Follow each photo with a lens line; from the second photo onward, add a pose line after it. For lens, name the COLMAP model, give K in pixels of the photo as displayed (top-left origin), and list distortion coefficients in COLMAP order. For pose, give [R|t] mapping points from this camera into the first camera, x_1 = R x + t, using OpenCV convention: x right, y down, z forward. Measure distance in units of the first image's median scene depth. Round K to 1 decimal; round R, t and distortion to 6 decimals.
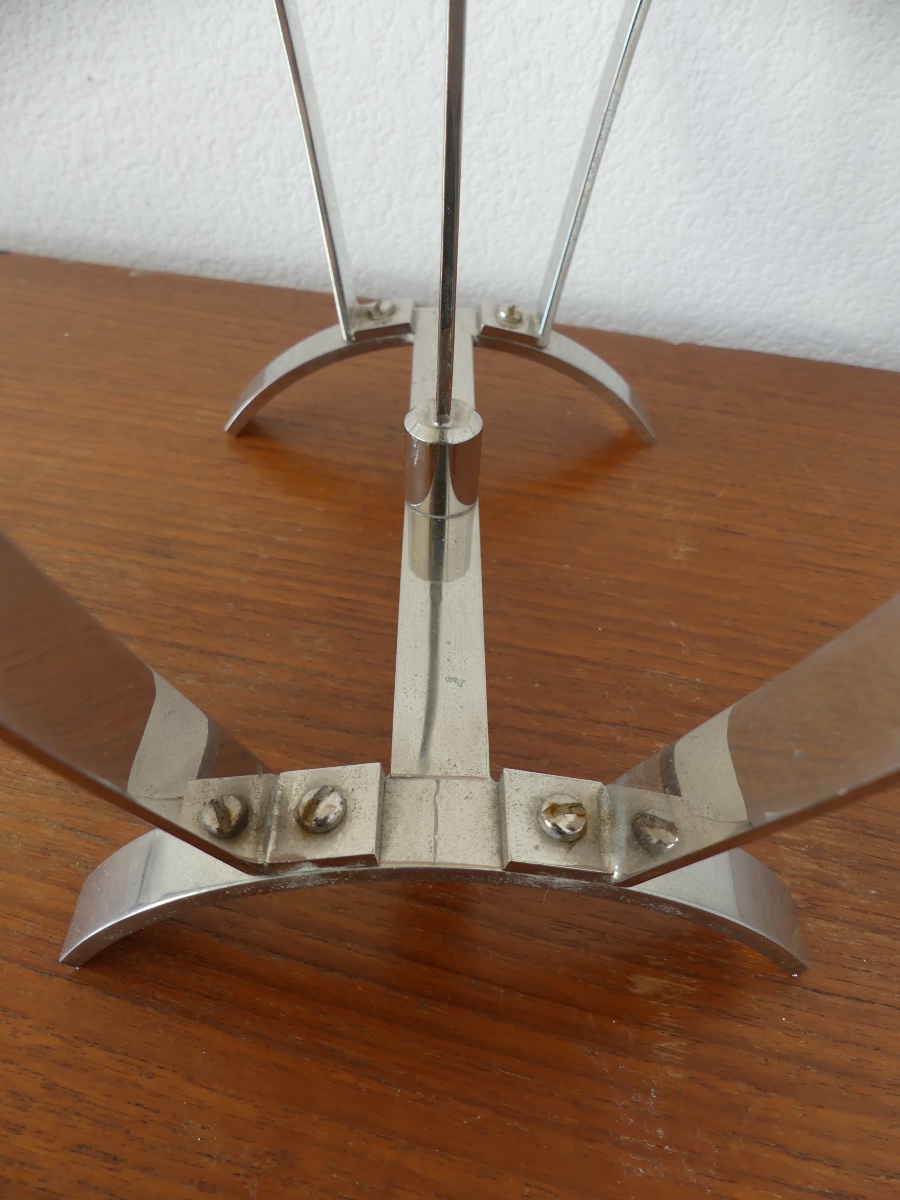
lens RADIAL K [[958.1, 0, 456.2], [0, 958.1, 600.8], [0, 0, 1]] dist [-0.074266, 0.145098]
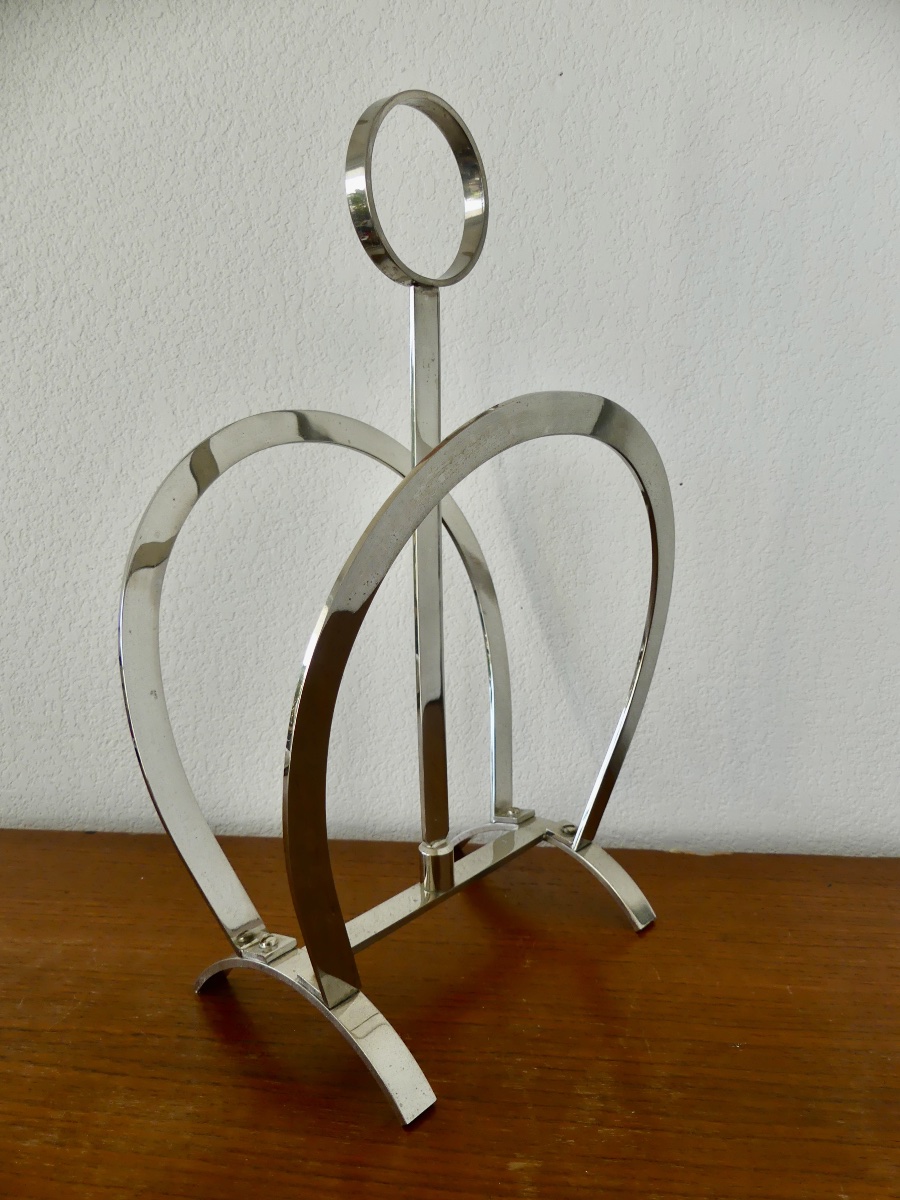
lens RADIAL K [[930.5, 0, 447.4], [0, 930.5, 626.4], [0, 0, 1]] dist [-0.056748, 0.051724]
pose [[0.992796, -0.077749, 0.091169, -0.011318], [0.113007, 0.860492, -0.496772, 0.191837], [-0.039827, 0.503496, 0.863079, -0.597502]]
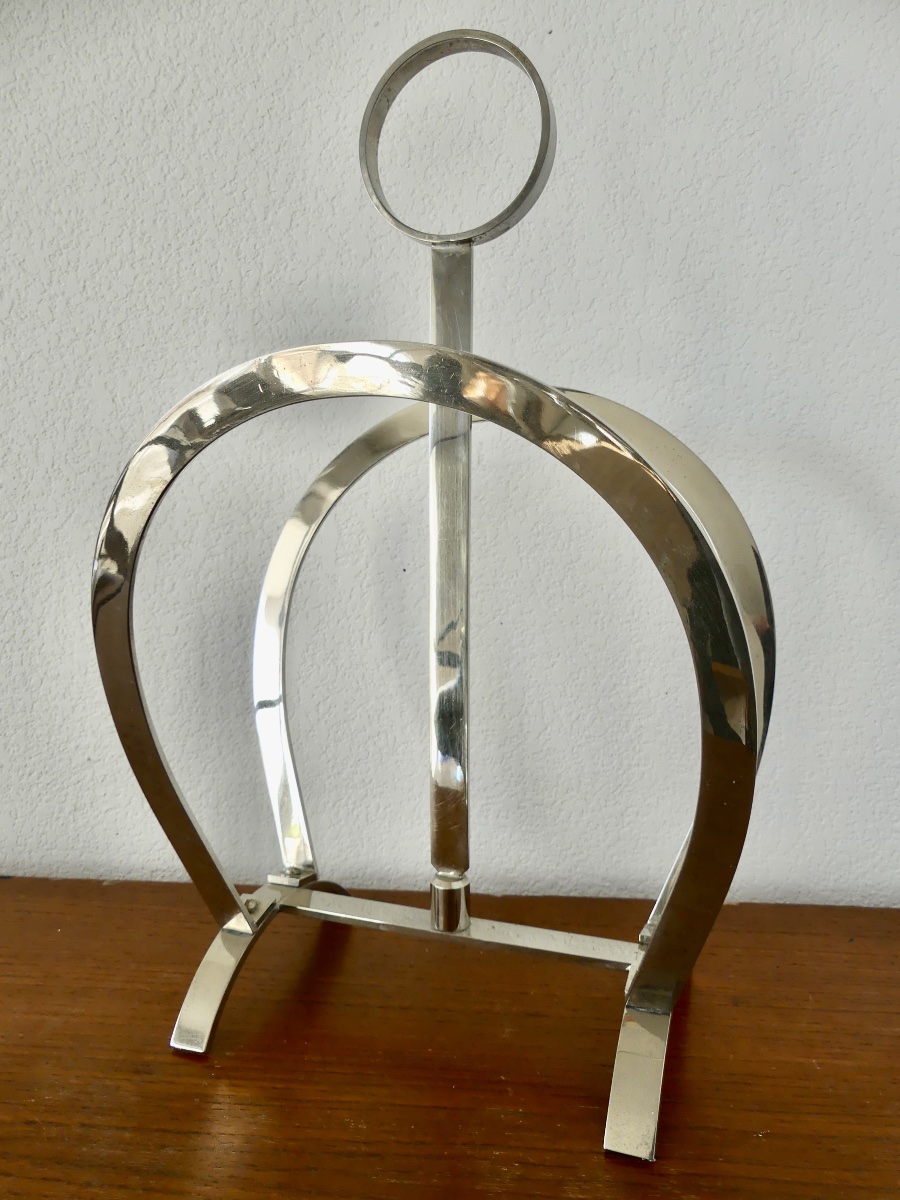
lens RADIAL K [[949.3, 0, 451.9], [0, 949.3, 627.0], [0, 0, 1]] dist [-0.047259, 0.039054]
pose [[0.990099, -0.061289, 0.126284, 0.005805], [0.120104, 0.835549, -0.536128, 0.156246], [-0.072657, 0.545987, 0.834637, -0.432533]]
